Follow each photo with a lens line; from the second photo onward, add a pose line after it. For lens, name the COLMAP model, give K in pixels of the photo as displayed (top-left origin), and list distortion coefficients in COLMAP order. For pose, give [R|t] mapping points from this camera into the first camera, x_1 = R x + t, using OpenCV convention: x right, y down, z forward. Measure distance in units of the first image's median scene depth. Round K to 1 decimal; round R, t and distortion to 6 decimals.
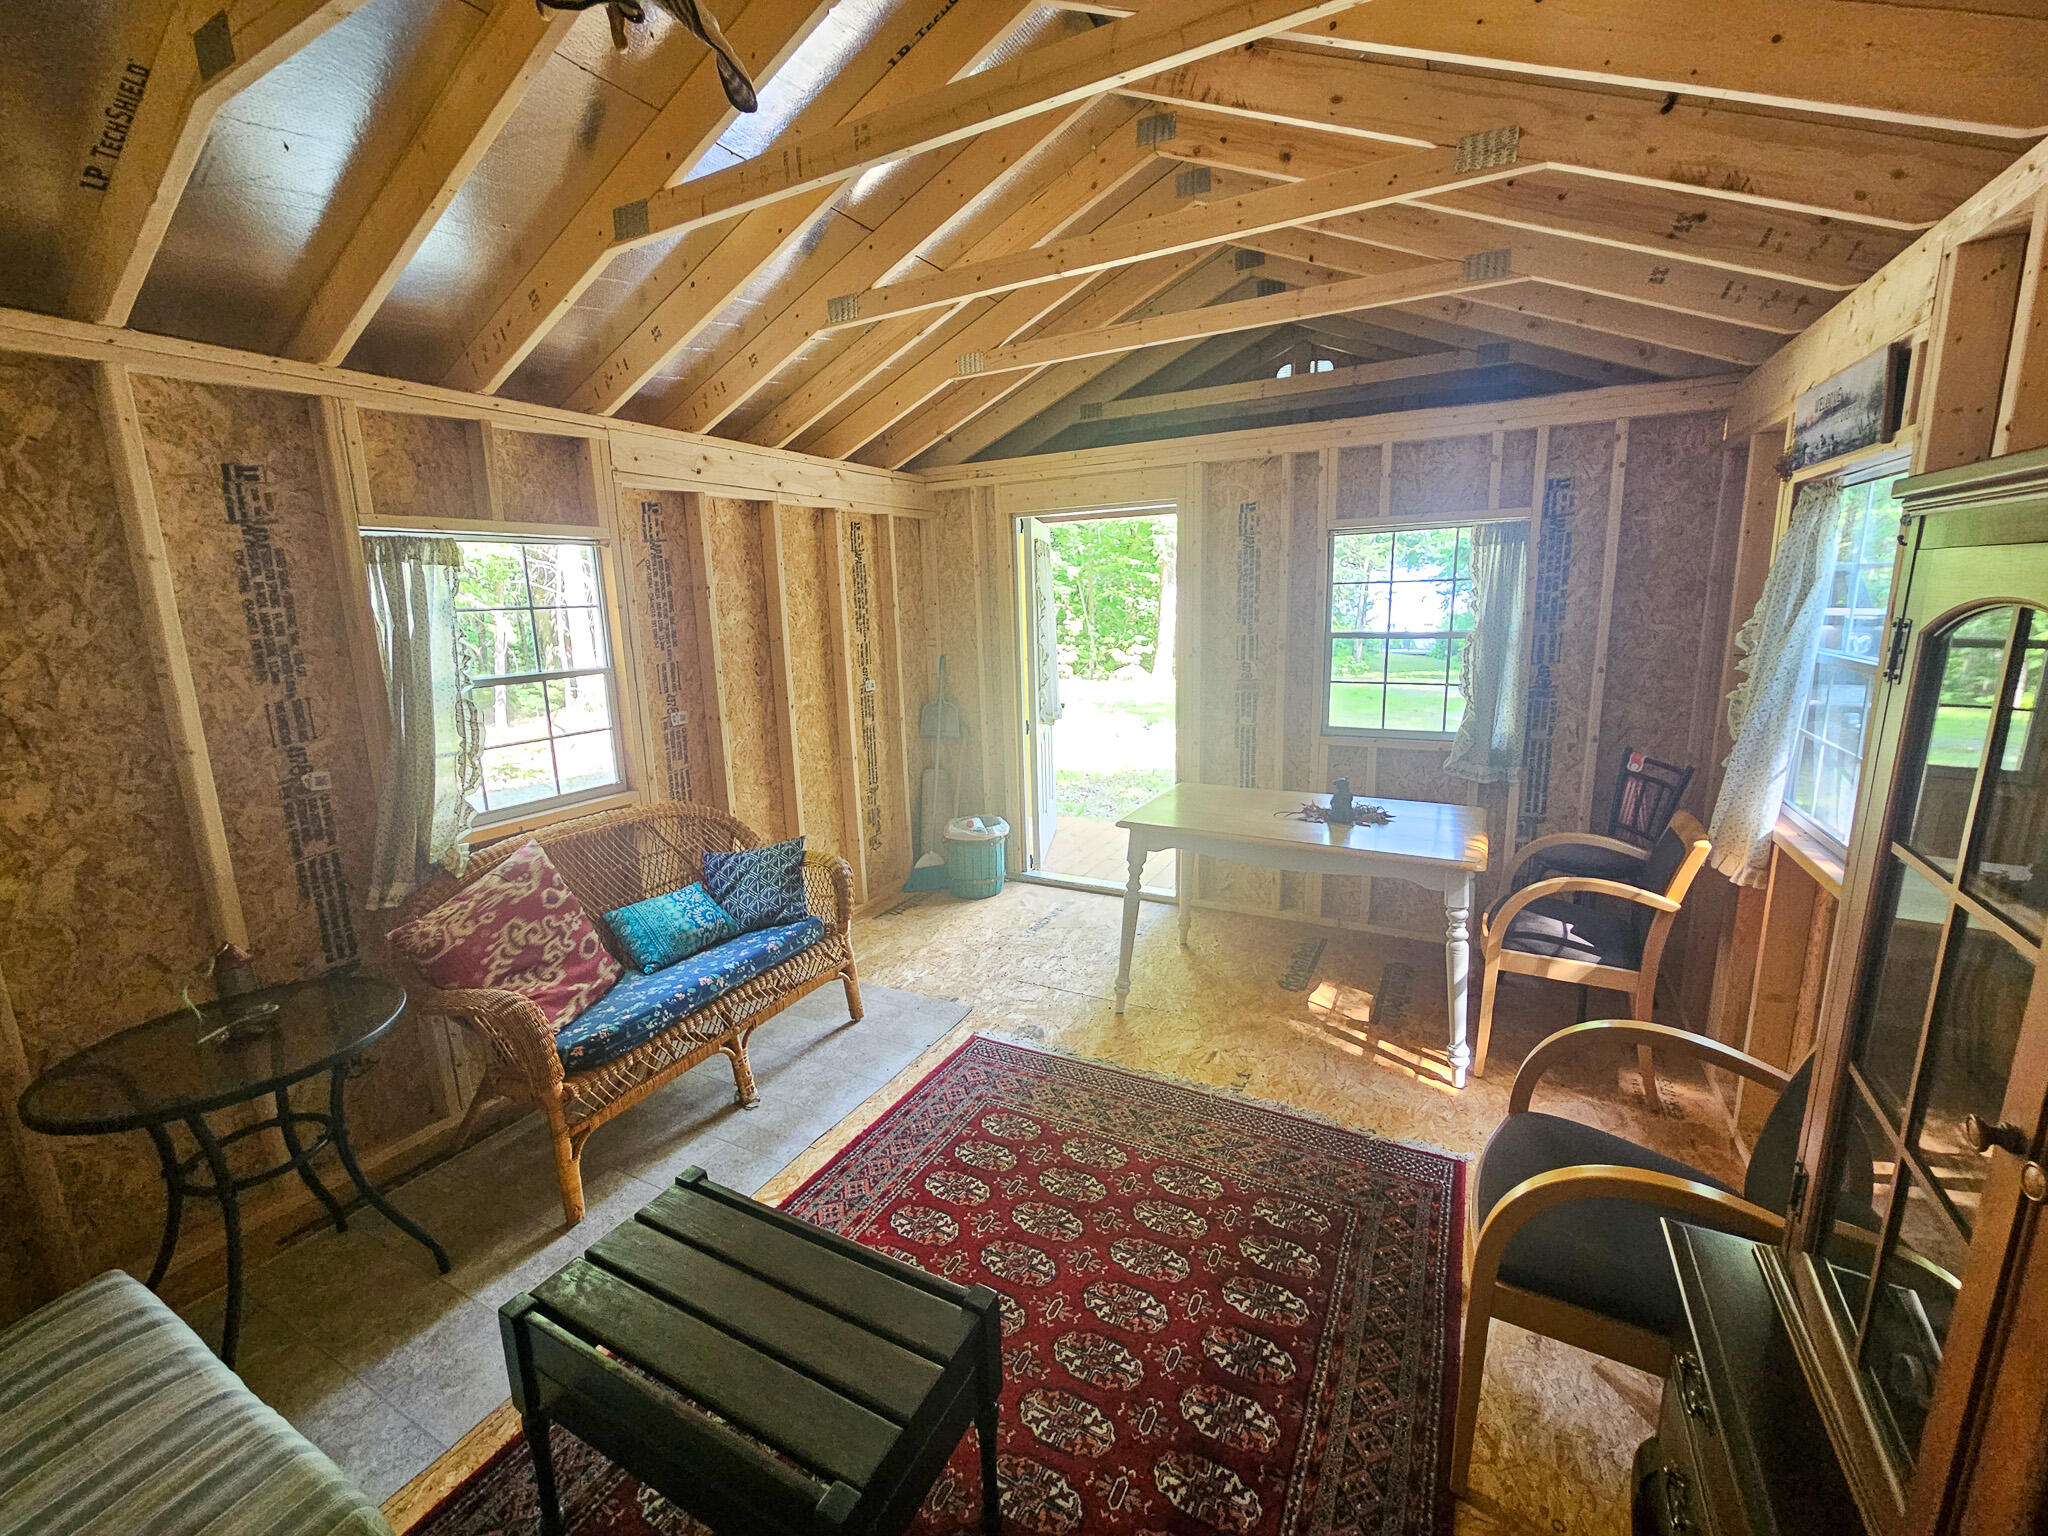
lens RADIAL K [[836.2, 0, 1035.5], [0, 836.2, 761.5], [0, 0, 1]] dist [-0.003111, -0.000386]
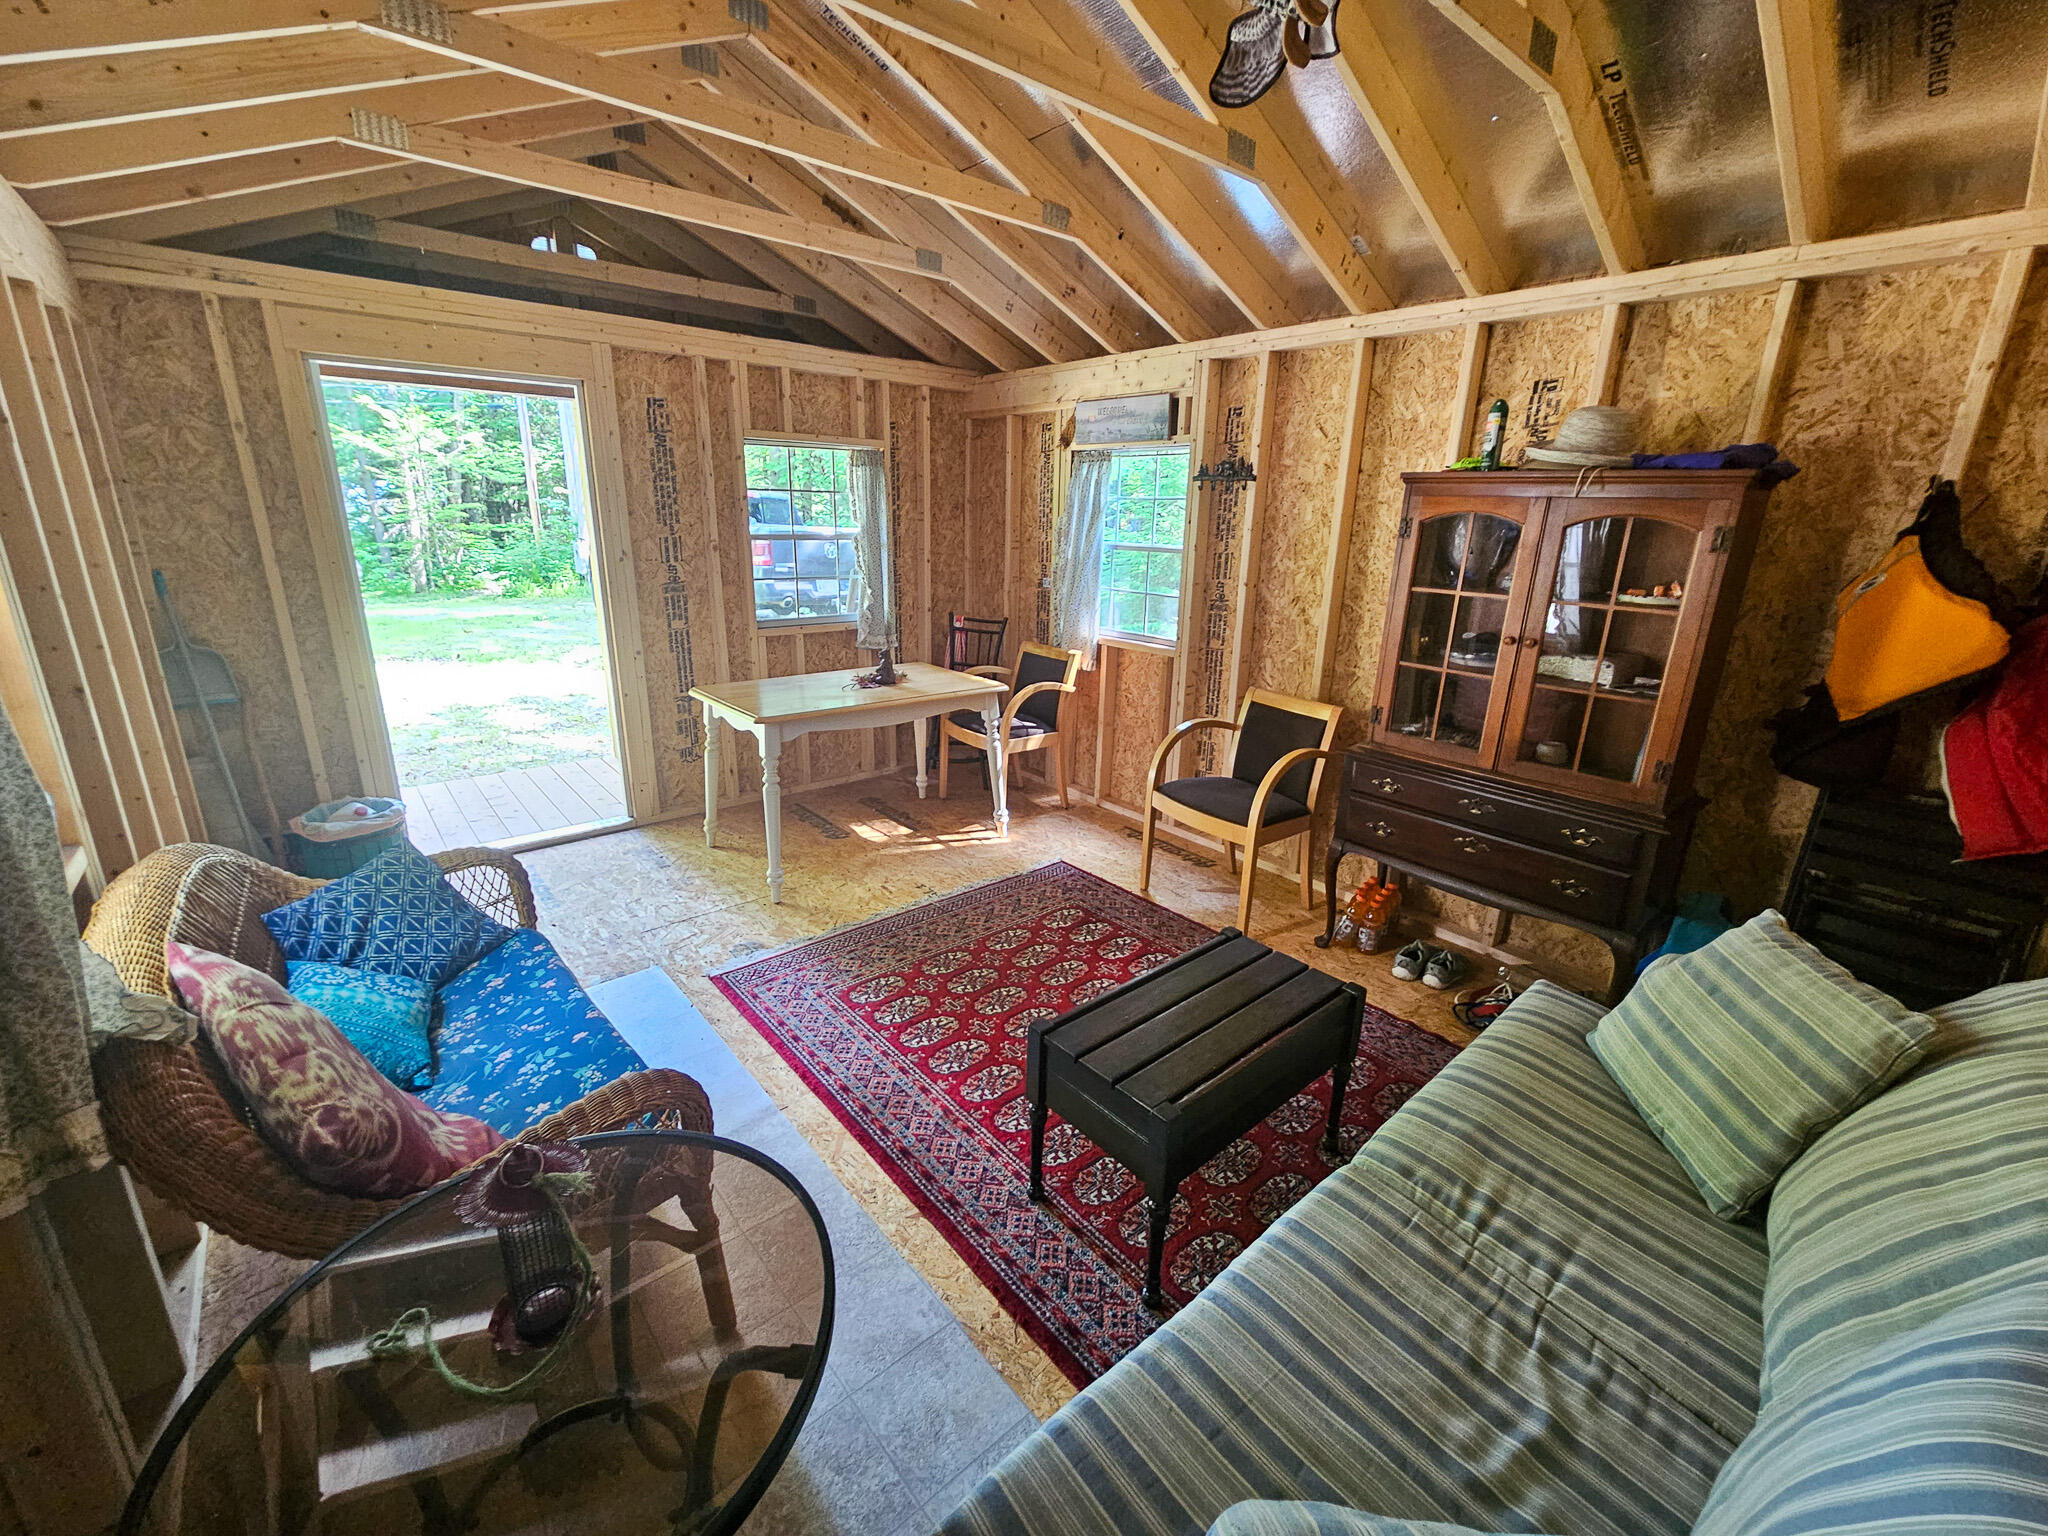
lens RADIAL K [[836.2, 0, 1028.8], [0, 836.2, 756.2], [0, 0, 1]] dist [-0.003111, -0.000386]
pose [[0.365986, -0.226074, 0.902743, -0.830290], [0.146409, 0.971952, 0.184049, -0.027245], [-0.919032, 0.064810, 0.388819, 0.361740]]
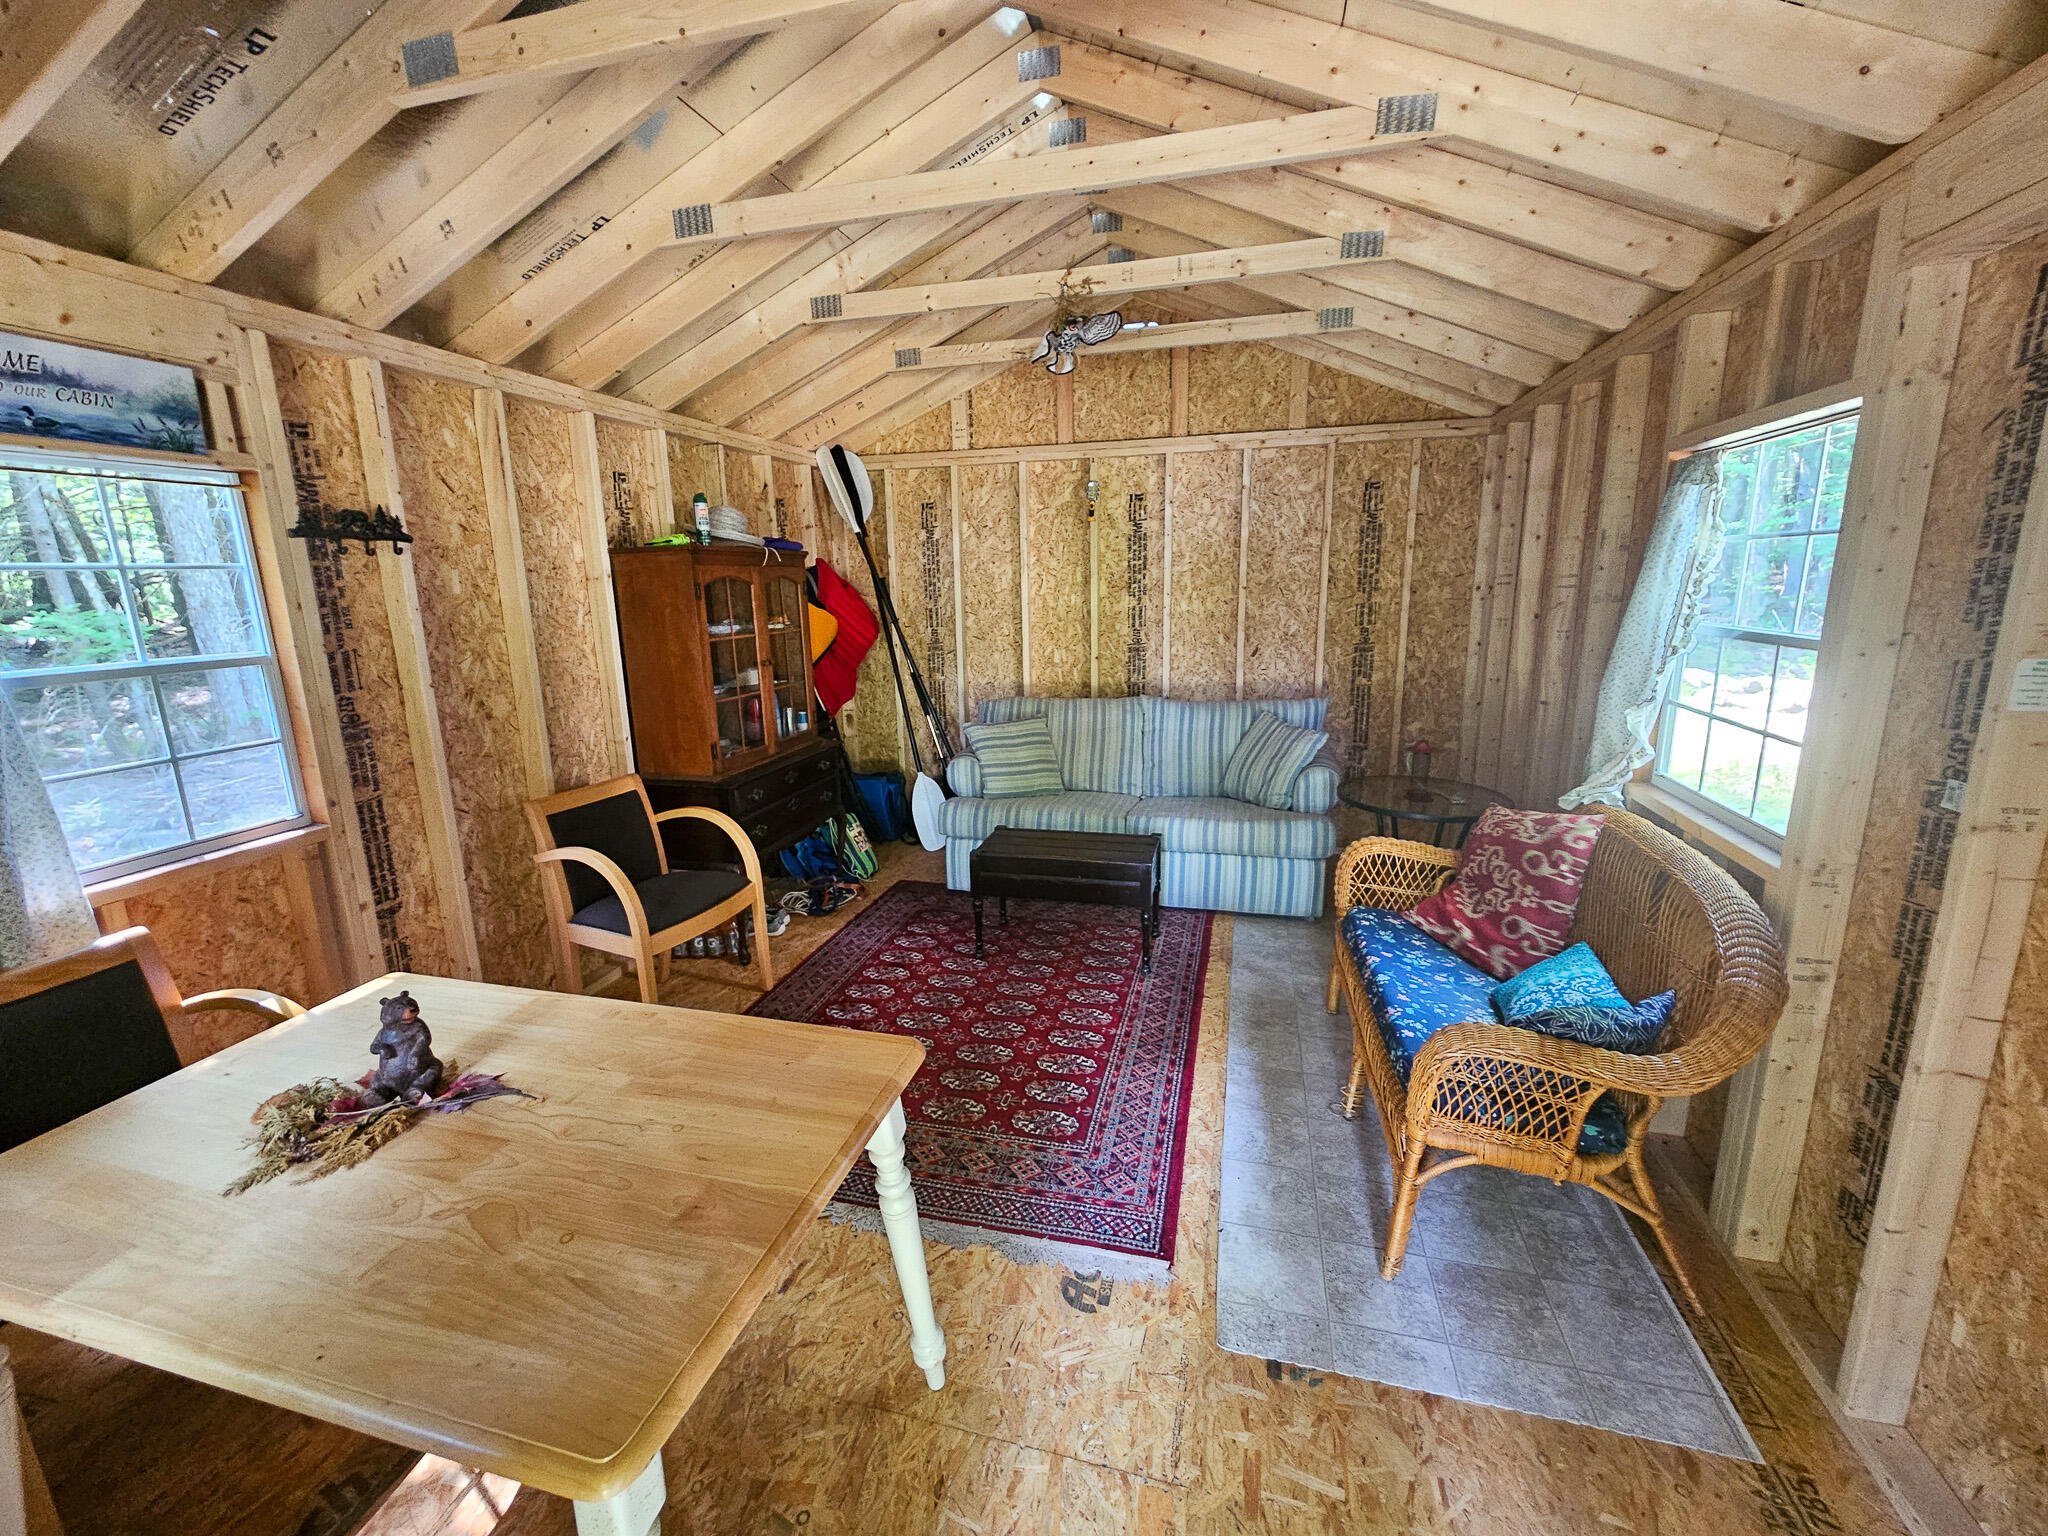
lens RADIAL K [[836.2, 0, 1030.0], [0, 836.2, 762.5], [0, 0, 1]] dist [-0.003111, -0.000386]
pose [[-0.972393, 0.098035, -0.211756, 0.140580], [0.004278, 0.914804, 0.403876, -0.302238], [0.233309, 0.391820, -0.889968, 1.602418]]
